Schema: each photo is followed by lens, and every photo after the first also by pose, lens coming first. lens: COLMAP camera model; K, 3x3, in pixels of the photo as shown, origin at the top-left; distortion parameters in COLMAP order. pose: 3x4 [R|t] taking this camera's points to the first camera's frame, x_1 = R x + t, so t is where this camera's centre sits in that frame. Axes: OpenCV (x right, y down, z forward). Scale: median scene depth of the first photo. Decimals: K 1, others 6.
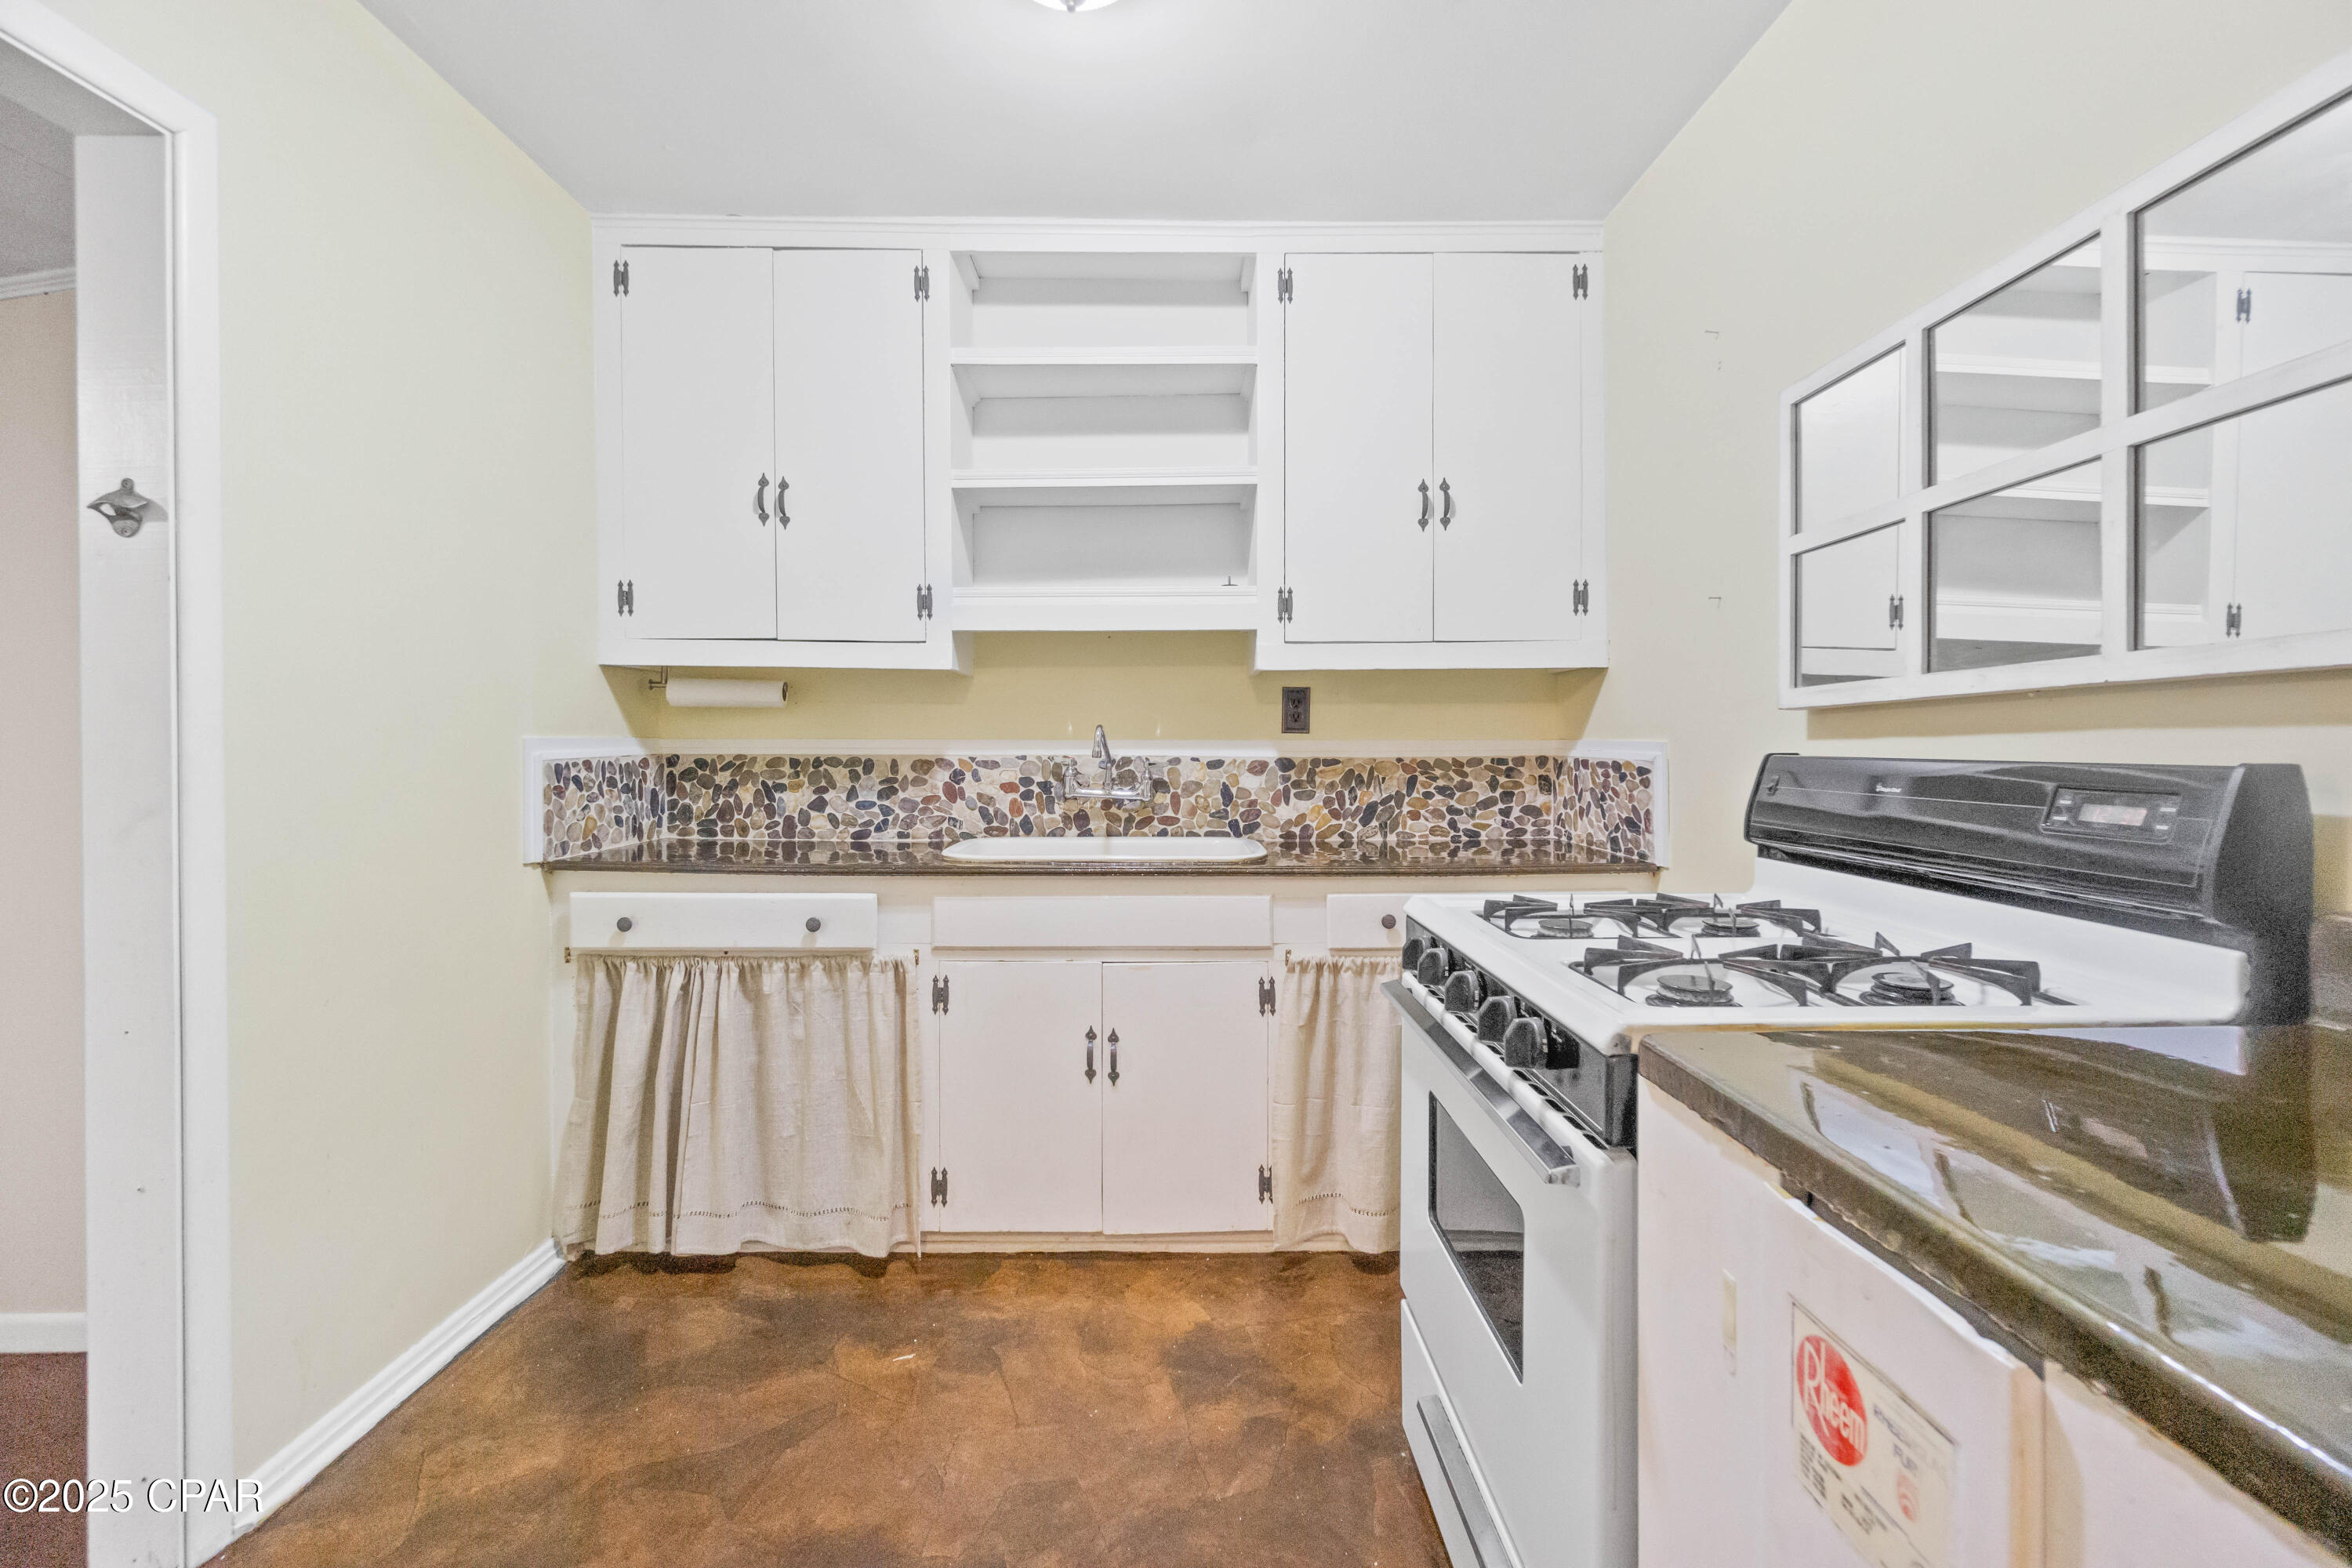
lens RADIAL K [[1023.8, 0, 1181.7], [0, 1023.8, 745.0], [0, 0, 1]] dist [-0.000118, 0.000234]
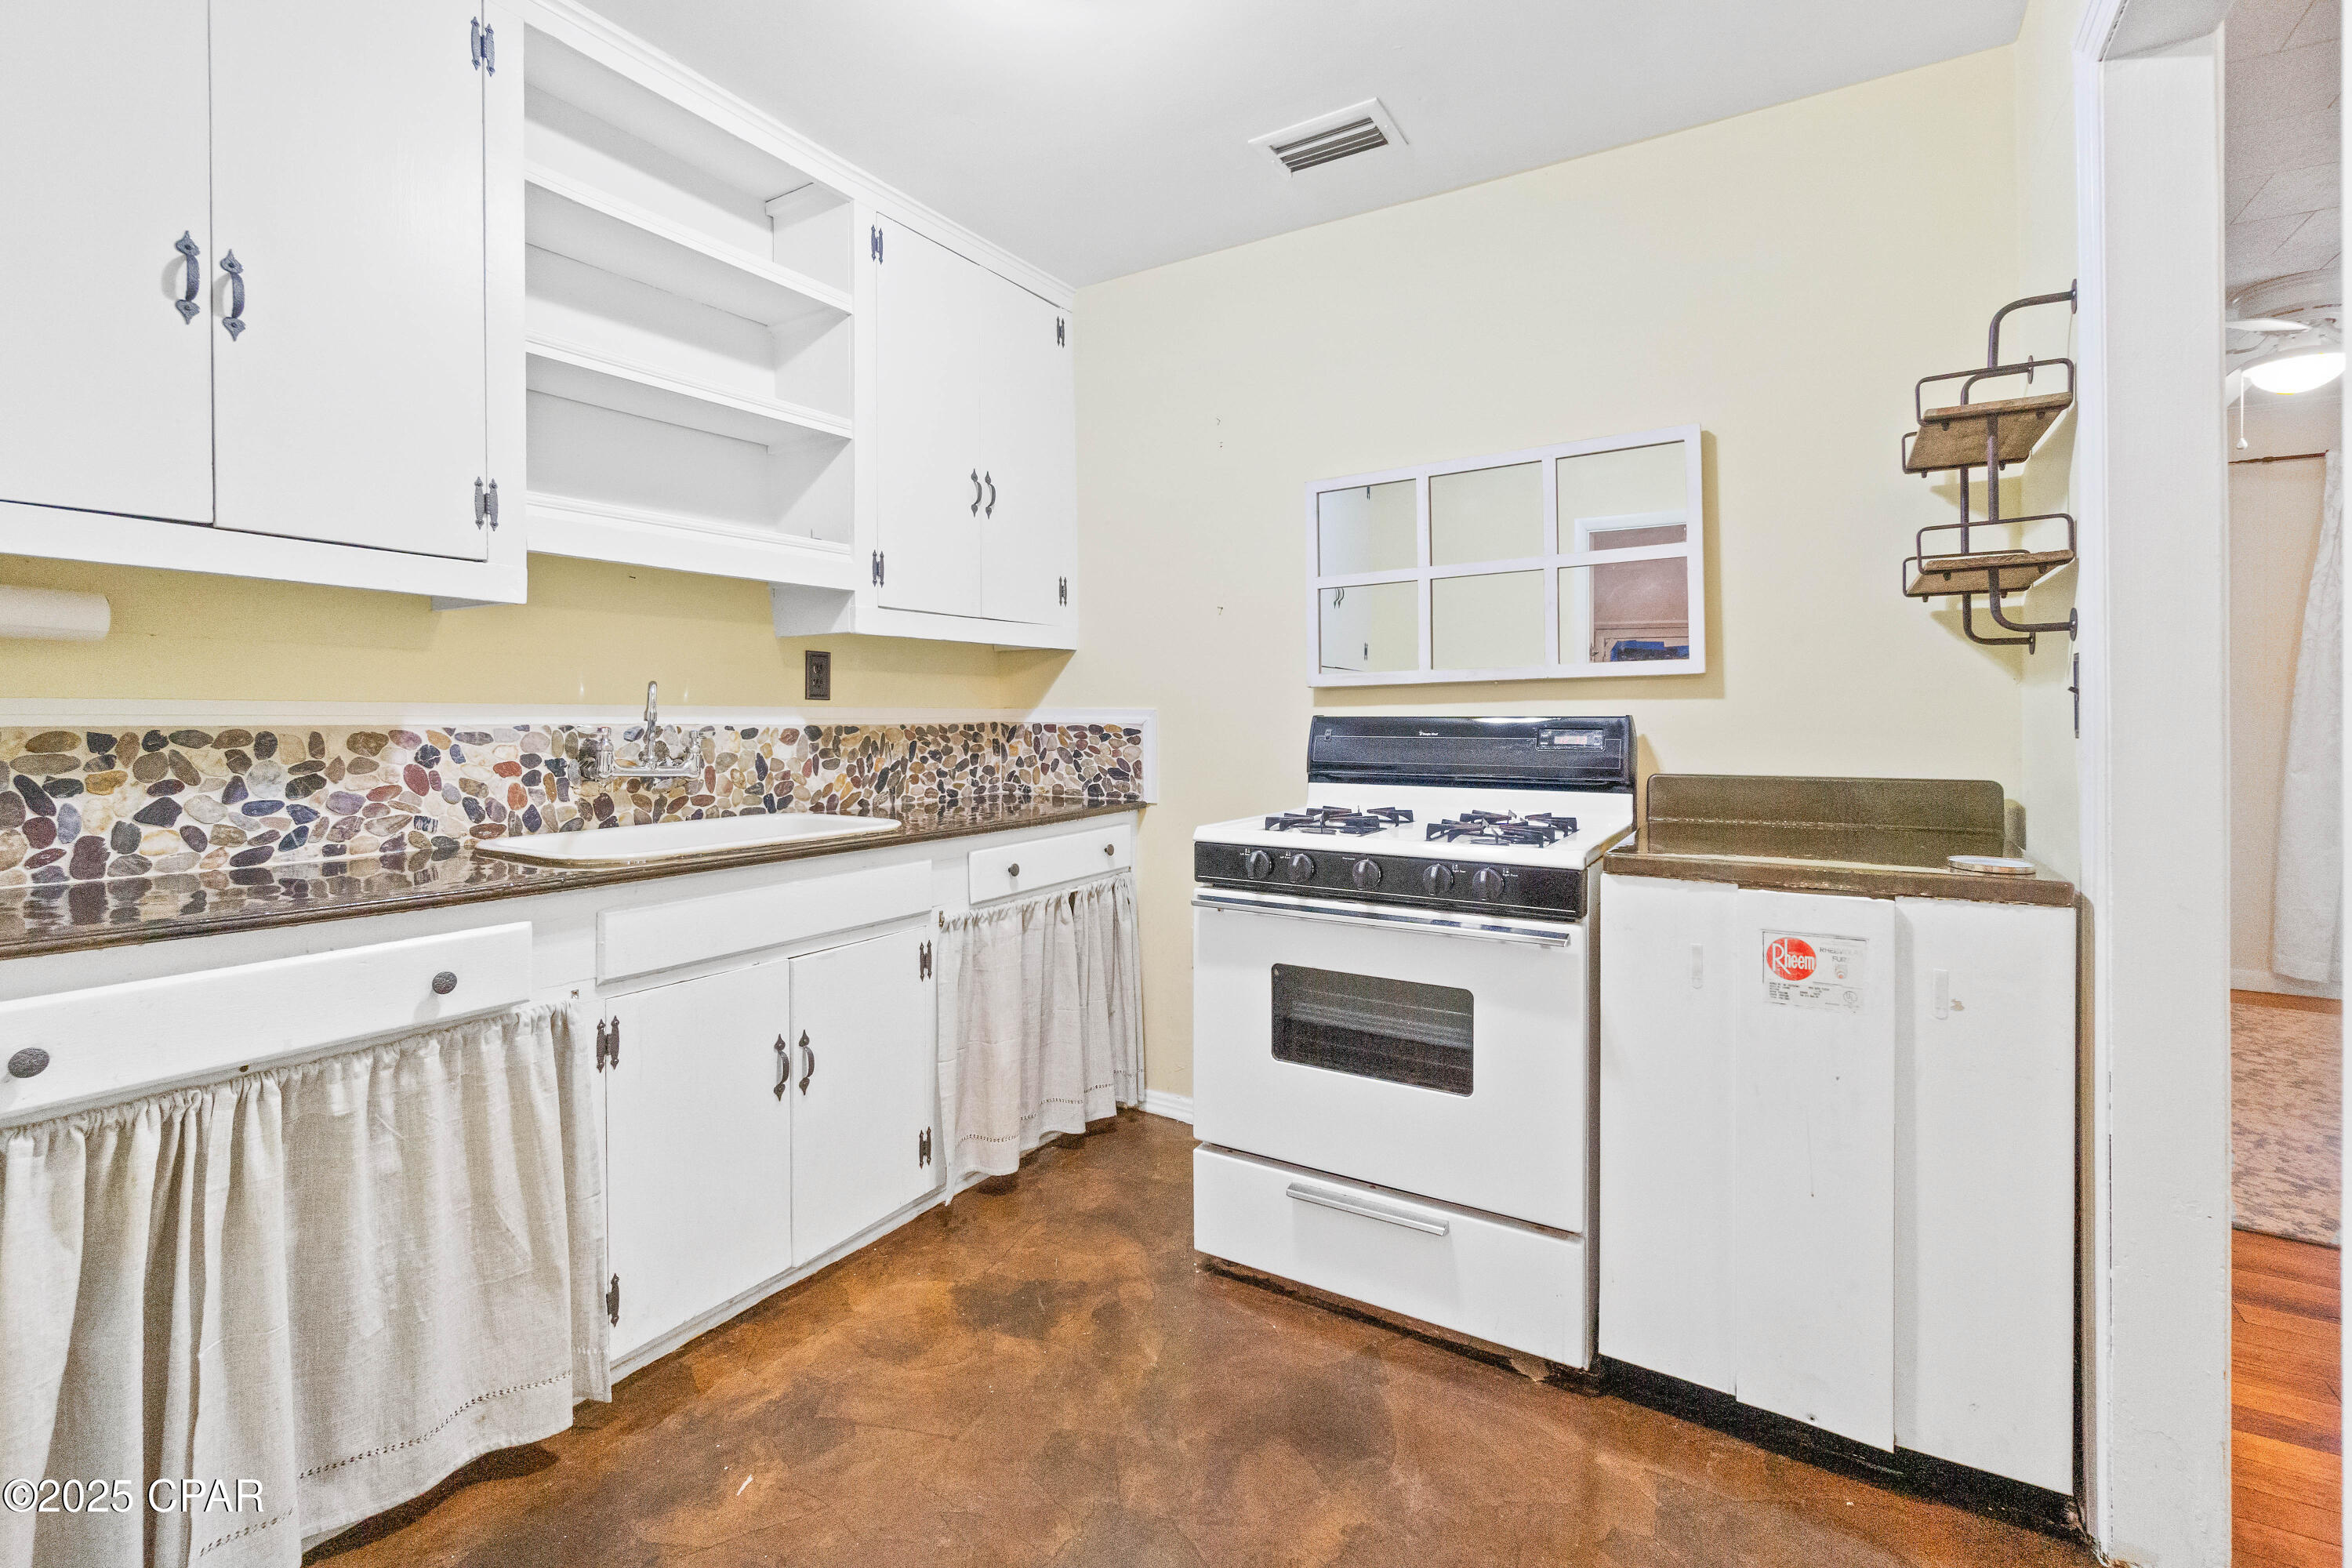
lens RADIAL K [[1023.8, 0, 1198.0], [0, 1023.8, 718.4], [0, 0, 1]] dist [-0.000118, 0.000234]
pose [[0.537858, -0.002594, 0.843032, -0.523436], [0.004359, 0.999990, 0.000296, 0.007380], [-0.843024, 0.003515, 0.537864, 0.197303]]
